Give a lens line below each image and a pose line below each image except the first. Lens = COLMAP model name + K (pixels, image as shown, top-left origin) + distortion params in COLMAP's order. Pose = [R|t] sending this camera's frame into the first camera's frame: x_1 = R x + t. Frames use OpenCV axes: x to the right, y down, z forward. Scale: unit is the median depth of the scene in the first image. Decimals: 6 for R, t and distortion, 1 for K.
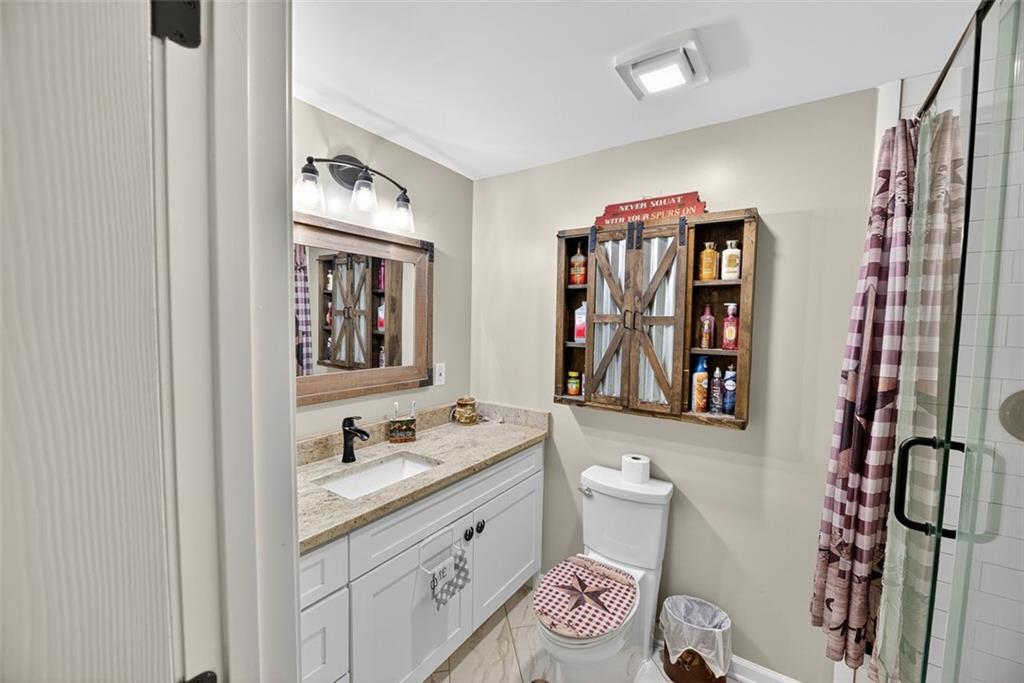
lens RADIAL K [[409.6, 0, 512.0], [0, 409.6, 341.5], [0, 0, 1]] dist [-0.004039, -0.000729]
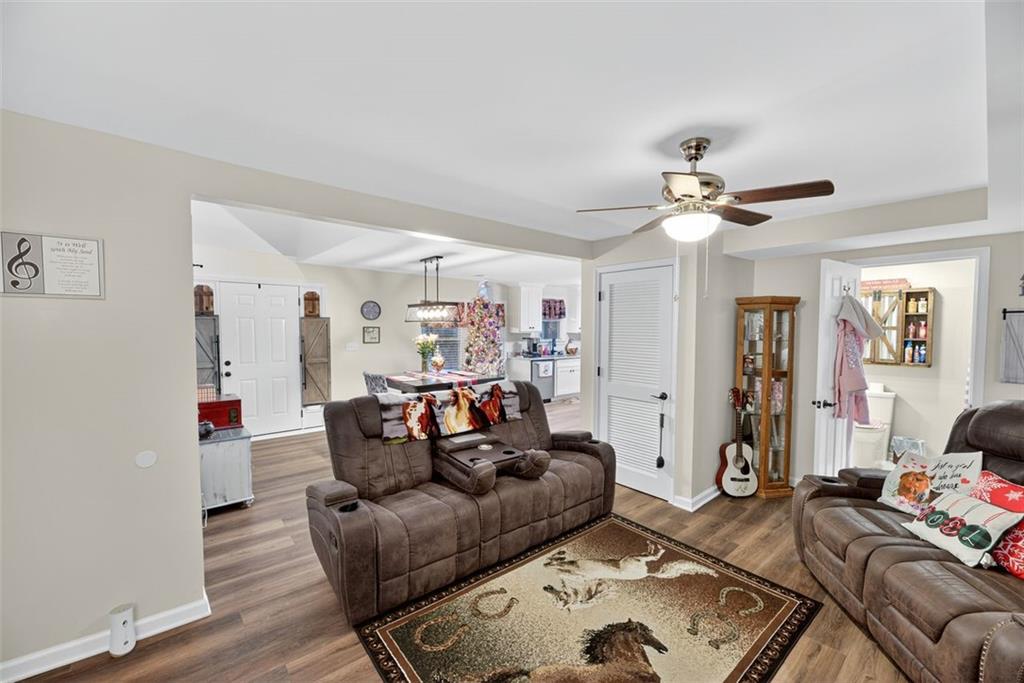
lens RADIAL K [[409.6, 0, 512.0], [0, 409.6, 341.5], [0, 0, 1]] dist [-0.004039, -0.000729]
pose [[0.959534, 0.000953, -0.281590, -1.255227], [-0.007934, 0.999689, -0.023651, 0.119708], [0.281480, 0.024928, 0.959243, -2.243188]]
